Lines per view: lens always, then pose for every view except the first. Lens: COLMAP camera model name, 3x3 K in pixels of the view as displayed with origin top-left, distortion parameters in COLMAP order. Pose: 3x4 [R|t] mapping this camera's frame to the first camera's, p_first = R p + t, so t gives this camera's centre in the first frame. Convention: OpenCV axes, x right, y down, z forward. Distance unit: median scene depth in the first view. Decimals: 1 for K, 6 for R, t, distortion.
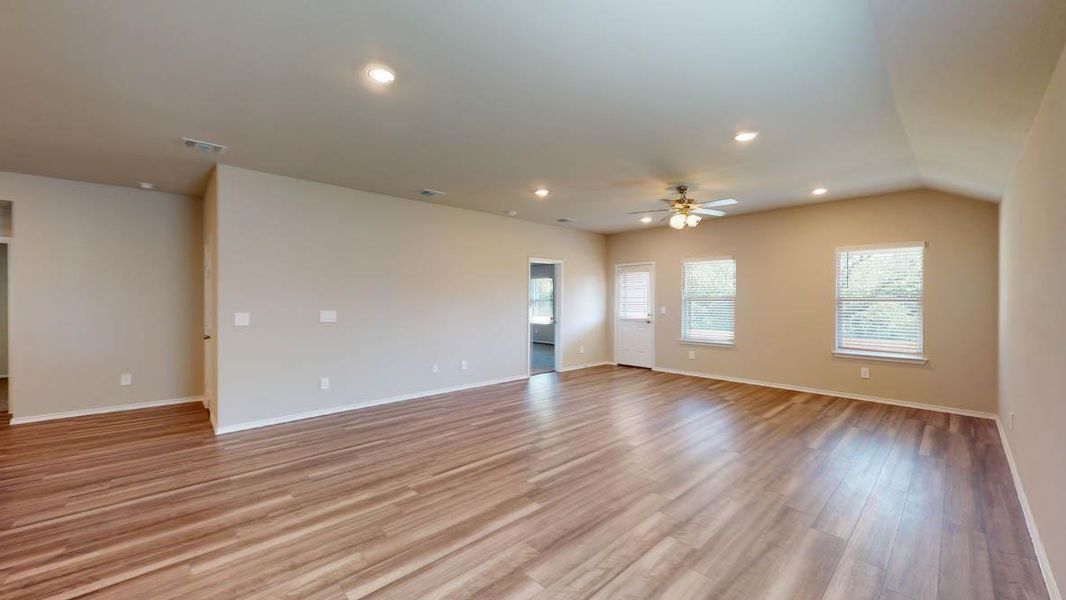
lens RADIAL K [[399.8, 0, 532.3], [0, 399.8, 302.4], [0, 0, 1]] dist [-0.000604, 0.000009]
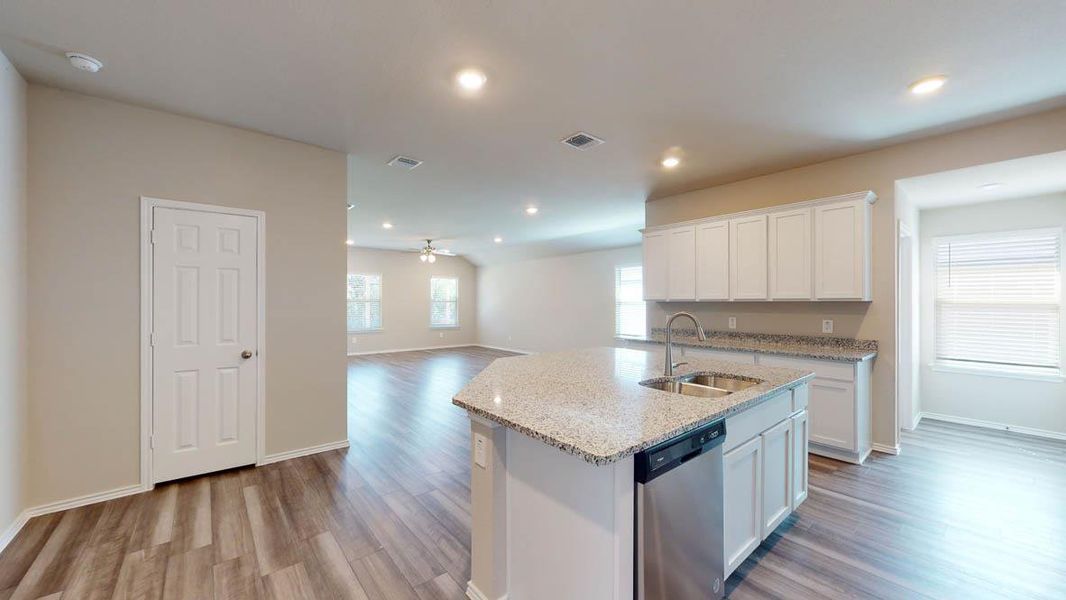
lens RADIAL K [[390.7, 0, 534.0], [0, 390.7, 301.3], [0, 0, 1]] dist [-0.000374, -0.000183]
pose [[0.052044, 0.001294, 0.998644, -1.257318], [0.006832, 0.999975, -0.001652, -0.000186], [-0.998621, 0.006909, 0.052034, 0.390449]]
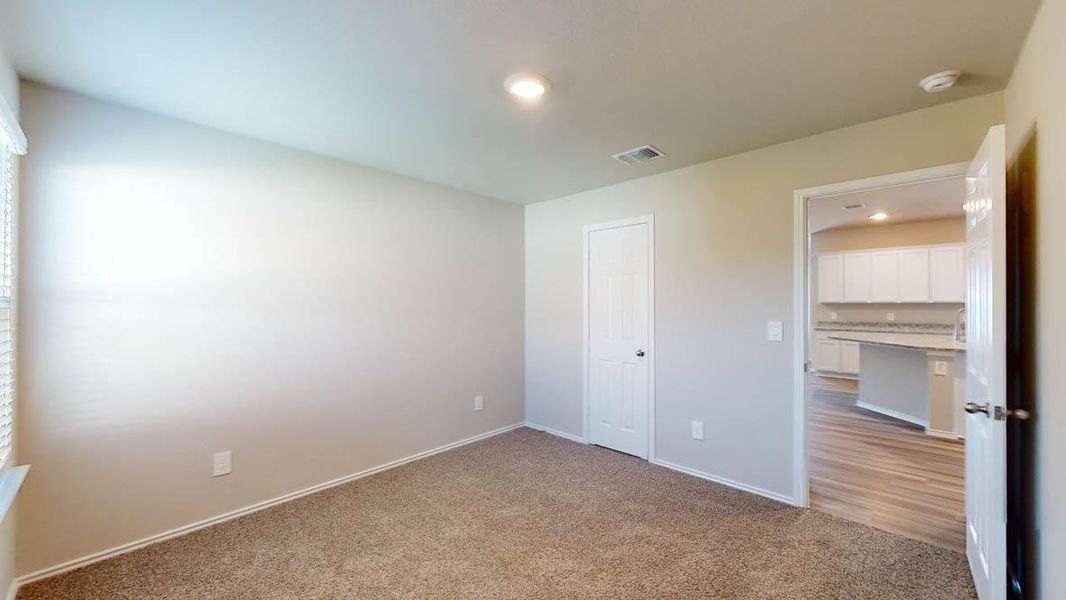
lens RADIAL K [[391.4, 0, 535.6], [0, 391.4, 303.7], [0, 0, 1]] dist [-0.002294, -0.000148]
pose [[-0.047027, 0.002142, 0.998891, -1.622404], [0.007494, 0.999970, -0.001792, -0.001603], [-0.998866, 0.007402, -0.047041, 1.233870]]
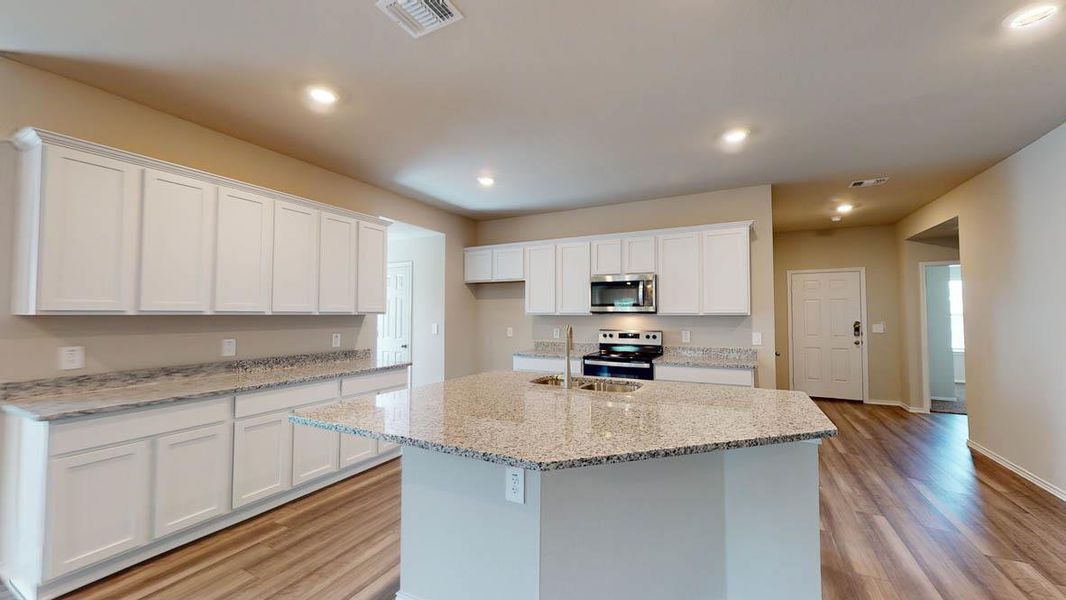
lens RADIAL K [[397.8, 0, 536.0], [0, 397.8, 302.4], [0, 0, 1]] dist [-0.002486, 0.000112]
pose [[-0.942614, -0.011189, -0.333697, -0.615417], [-0.002371, 0.999637, -0.026820, -0.001624], [0.333876, -0.024490, -0.942299, 0.683484]]
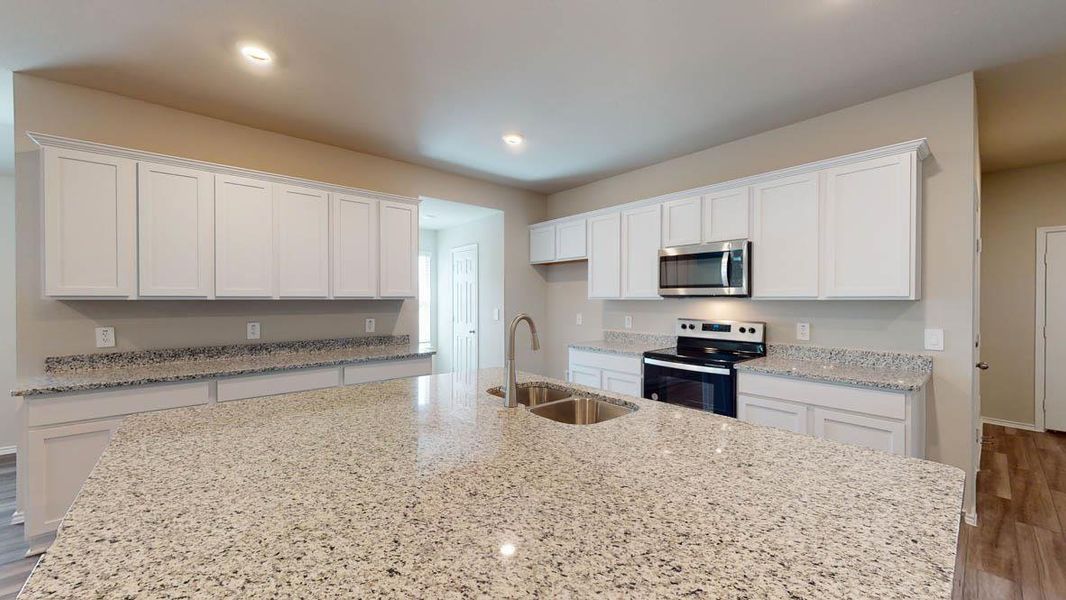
lens RADIAL K [[390.7, 0, 534.0], [0, 390.7, 301.3], [0, 0, 1]] dist [-0.000374, -0.000183]
pose [[-0.999134, -0.000351, 0.041601, -0.834681], [0.000081, 0.999946, 0.010381, -0.001711], [-0.041603, 0.010375, -0.999080, 0.569402]]
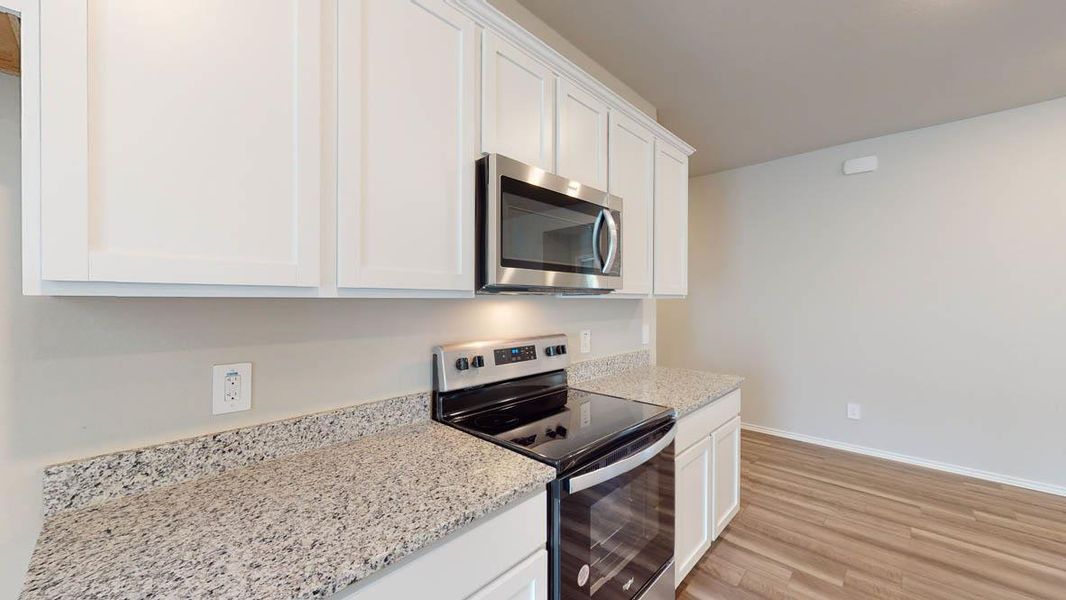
lens RADIAL K [[399.8, 0, 532.3], [0, 399.8, 302.4], [0, 0, 1]] dist [-0.000604, 0.000009]
pose [[0.065787, 0.015321, -0.997716, -0.783141], [-0.009970, 0.999842, 0.014697, 0.001223], [0.997784, 0.008981, 0.065929, -0.089548]]
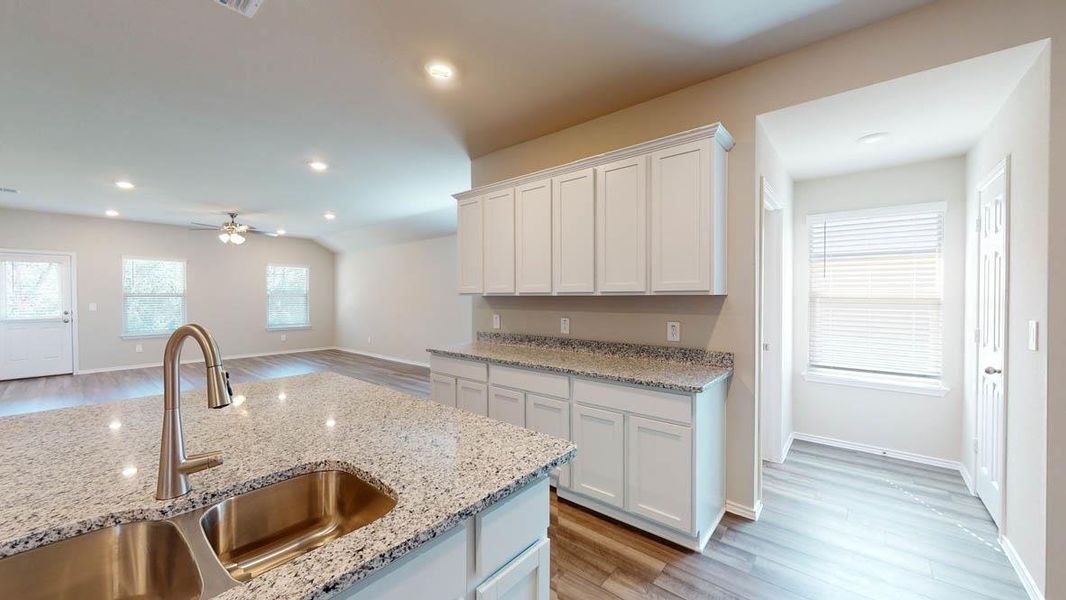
lens RADIAL K [[390.7, 0, 534.0], [0, 390.7, 301.3], [0, 0, 1]] dist [-0.000374, -0.000183]
pose [[-0.122521, -0.013906, 0.992368, -0.986526], [0.007505, 0.999860, 0.014938, 0.001073], [-0.992438, 0.009278, -0.122400, 0.128427]]
